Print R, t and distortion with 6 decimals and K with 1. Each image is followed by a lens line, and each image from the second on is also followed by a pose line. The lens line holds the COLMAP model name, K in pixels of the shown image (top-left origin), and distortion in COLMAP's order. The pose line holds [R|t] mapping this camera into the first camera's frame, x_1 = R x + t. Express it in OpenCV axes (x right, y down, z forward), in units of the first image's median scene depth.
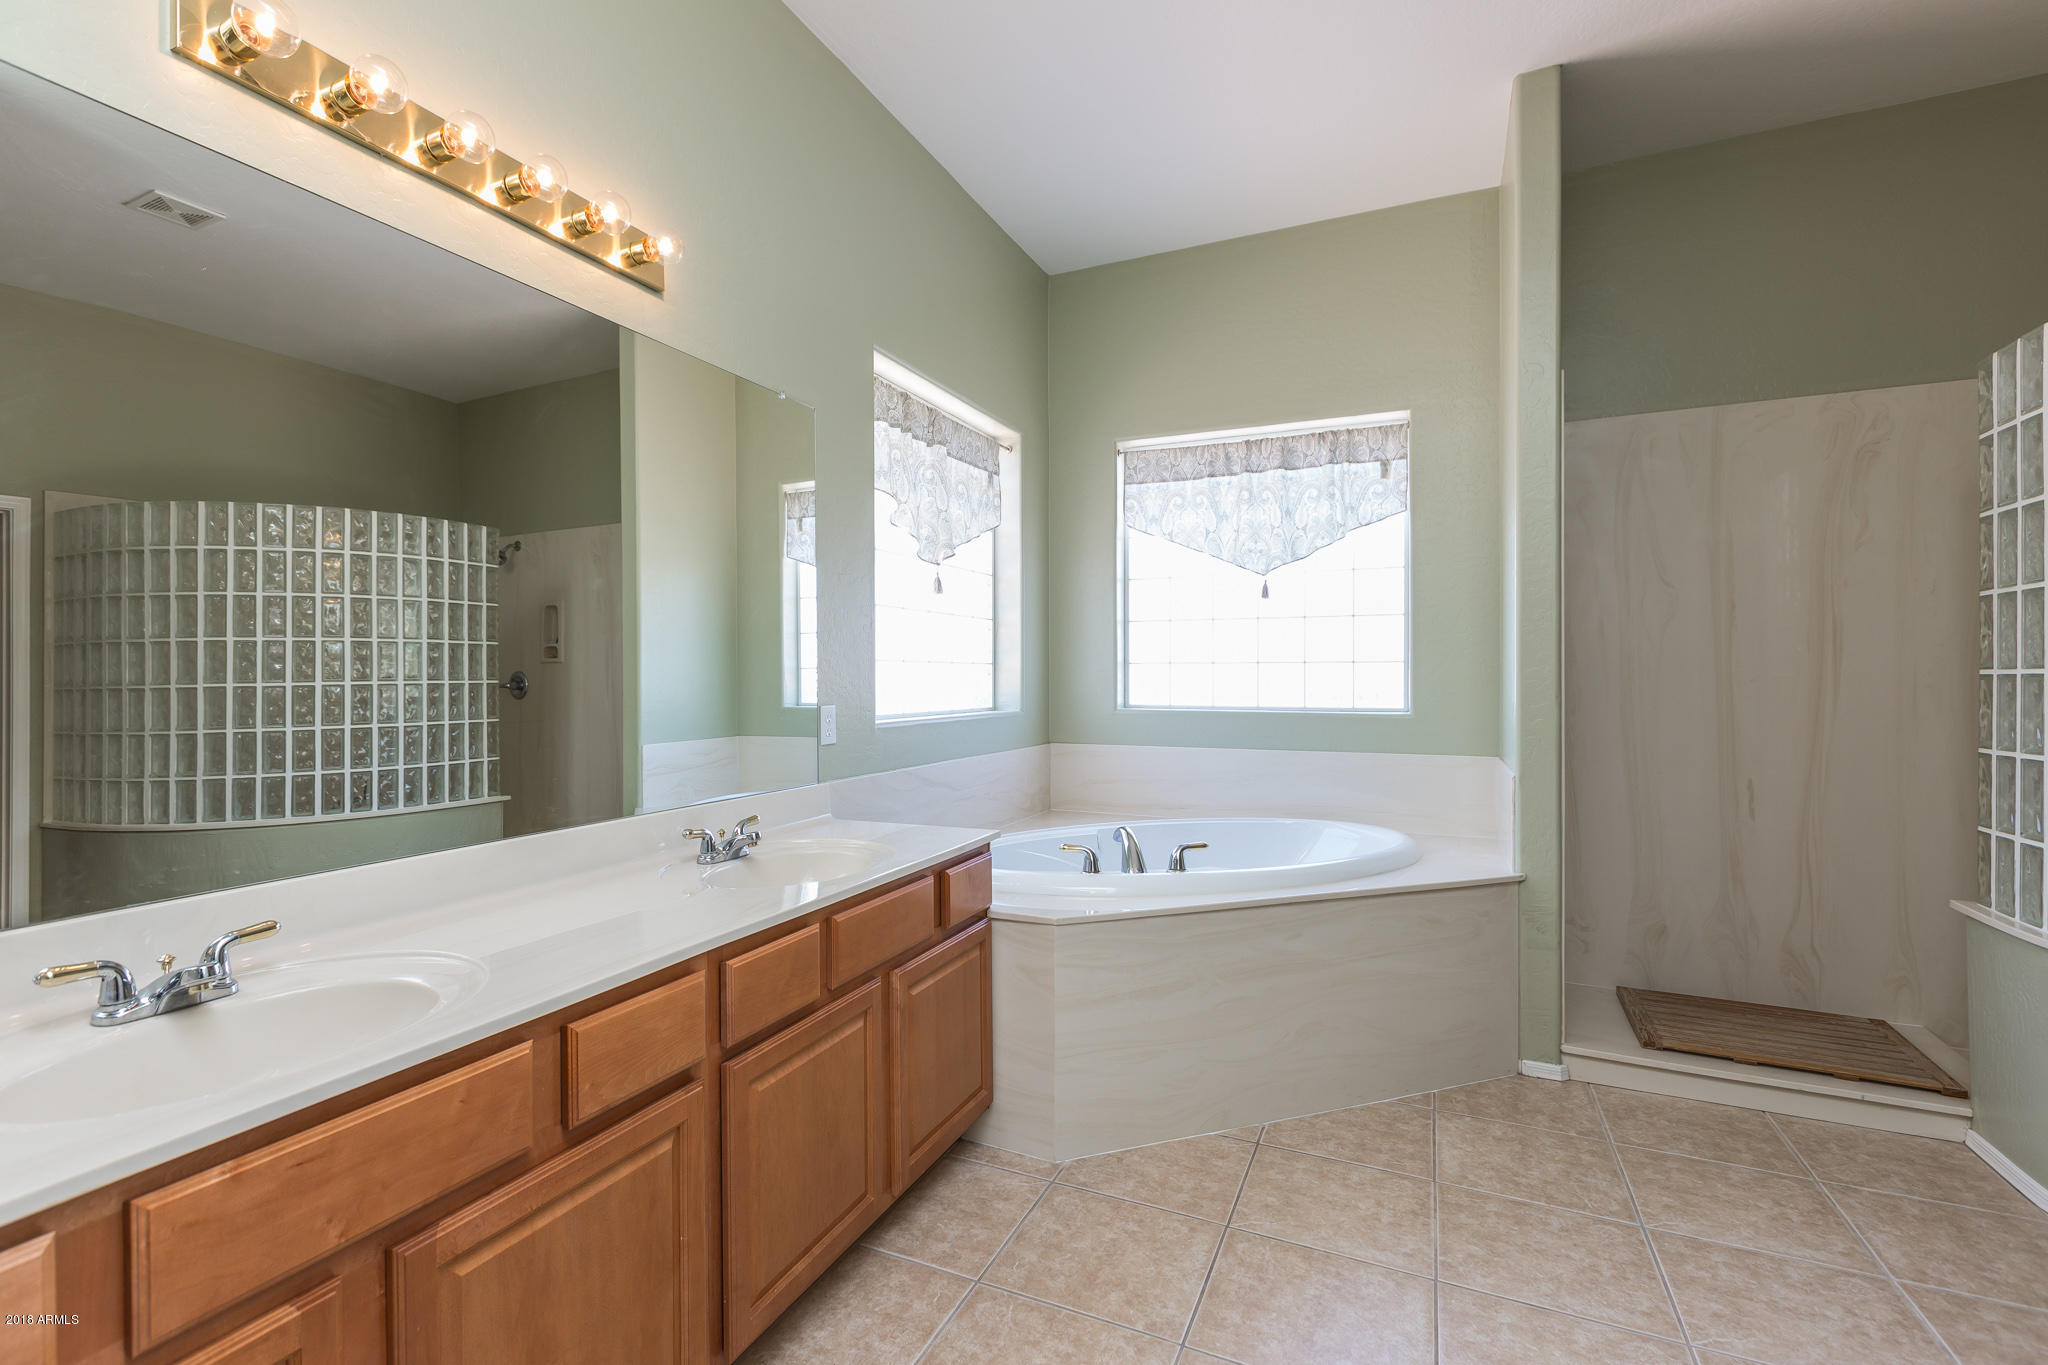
lens RADIAL K [[906.2, 0, 1022.0], [0, 906.2, 682.8], [0, 0, 1]] dist [-0.003940, -0.000188]
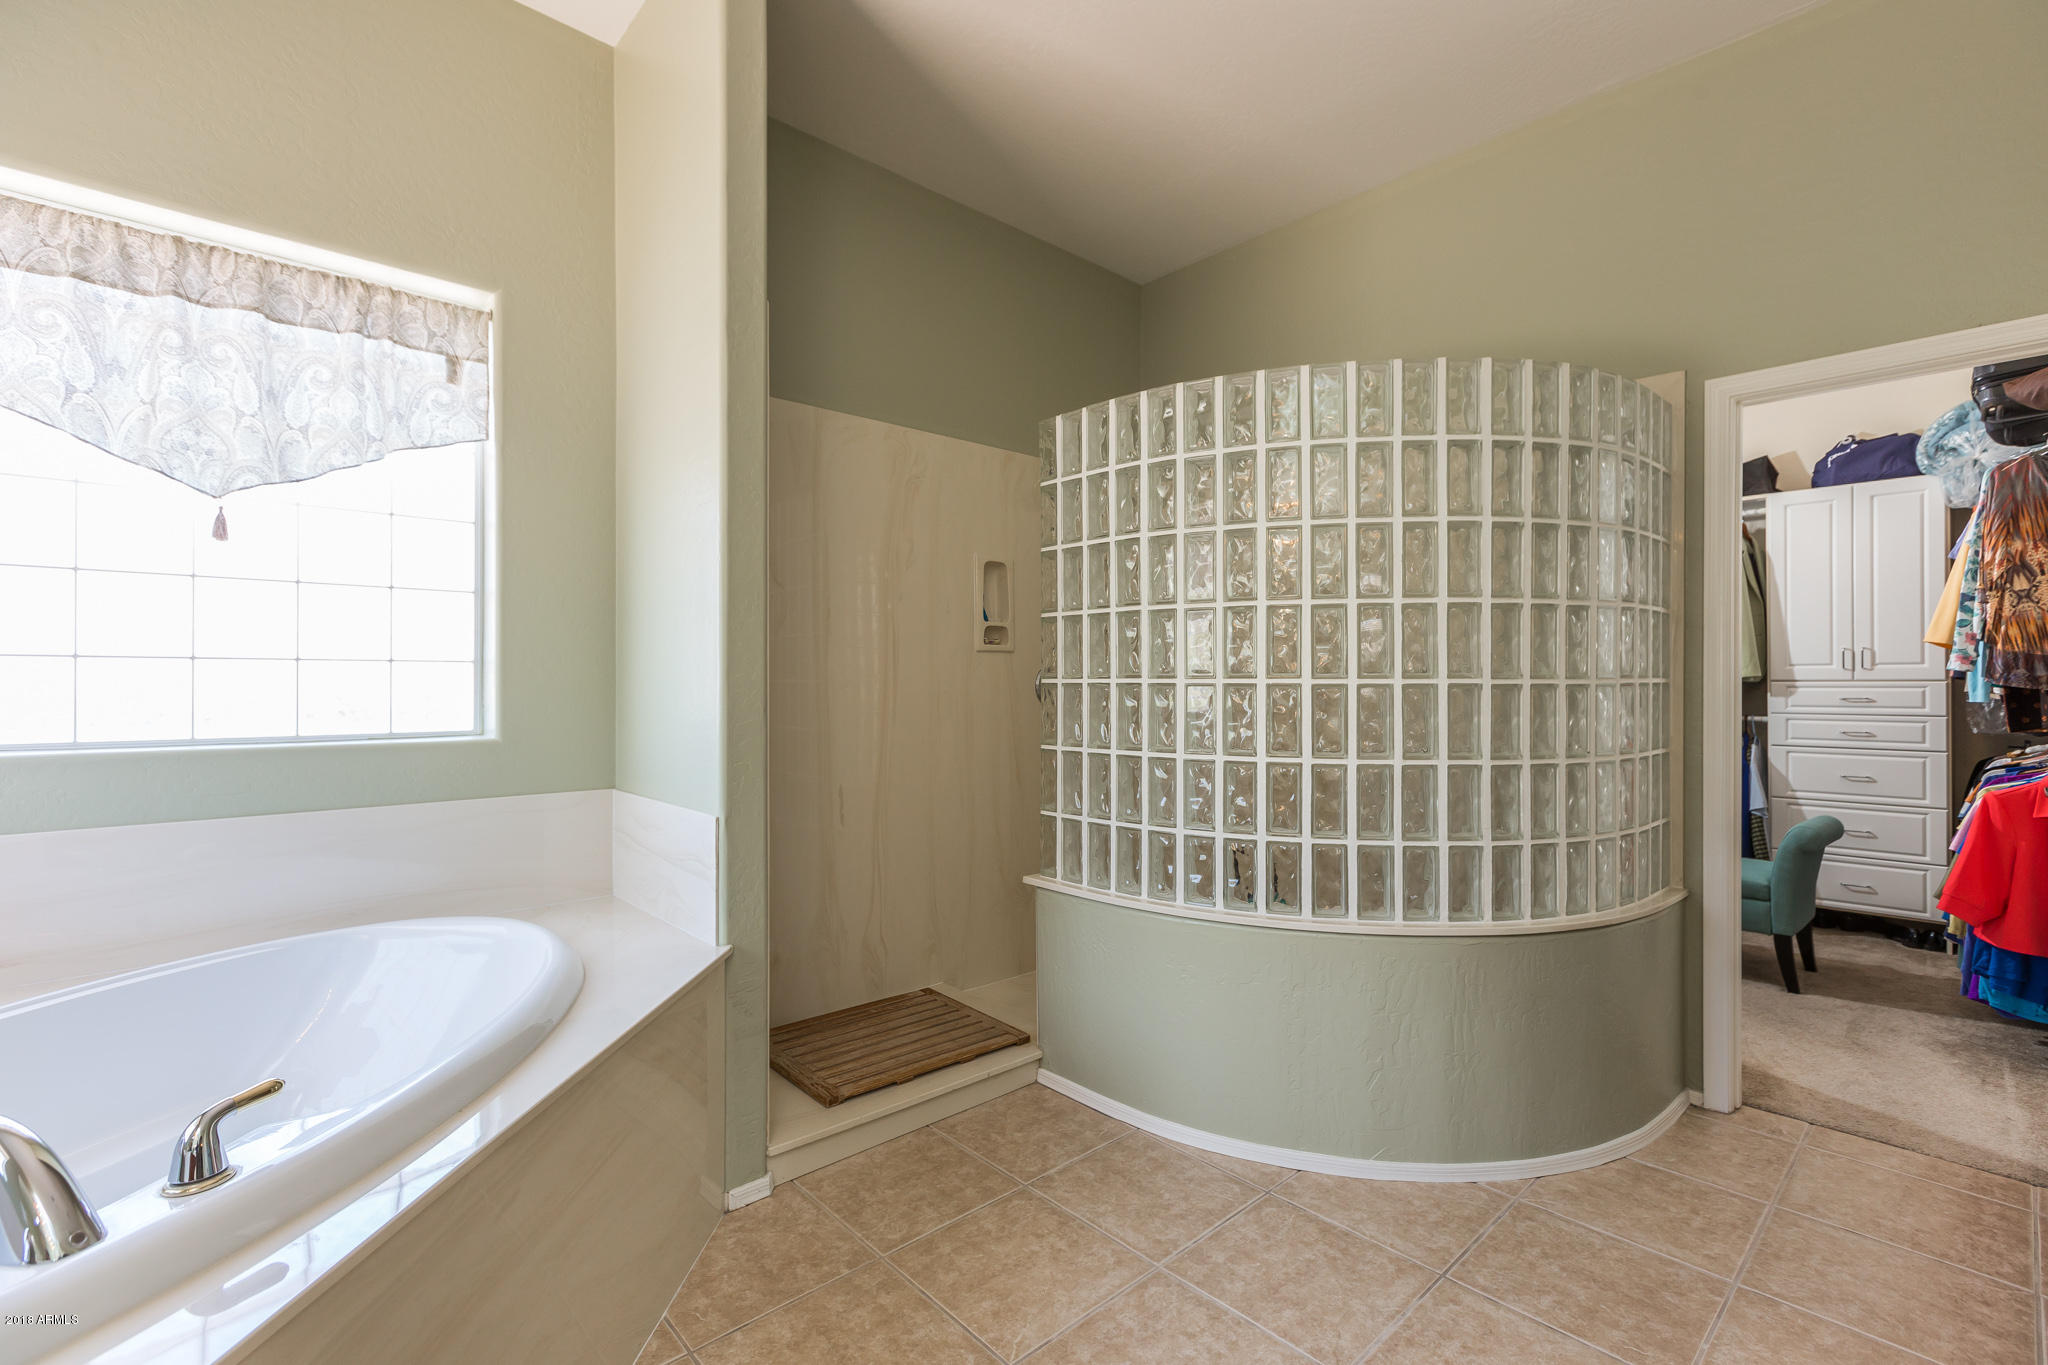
lens RADIAL K [[906.2, 0, 1023.8], [0, 906.2, 682.2], [0, 0, 1]] dist [-0.003940, -0.000188]
pose [[0.418282, 0.000876, 0.908317, -0.023831], [0.003441, 0.999991, -0.002549, -0.005012], [-0.908311, 0.004192, 0.418275, 0.350133]]
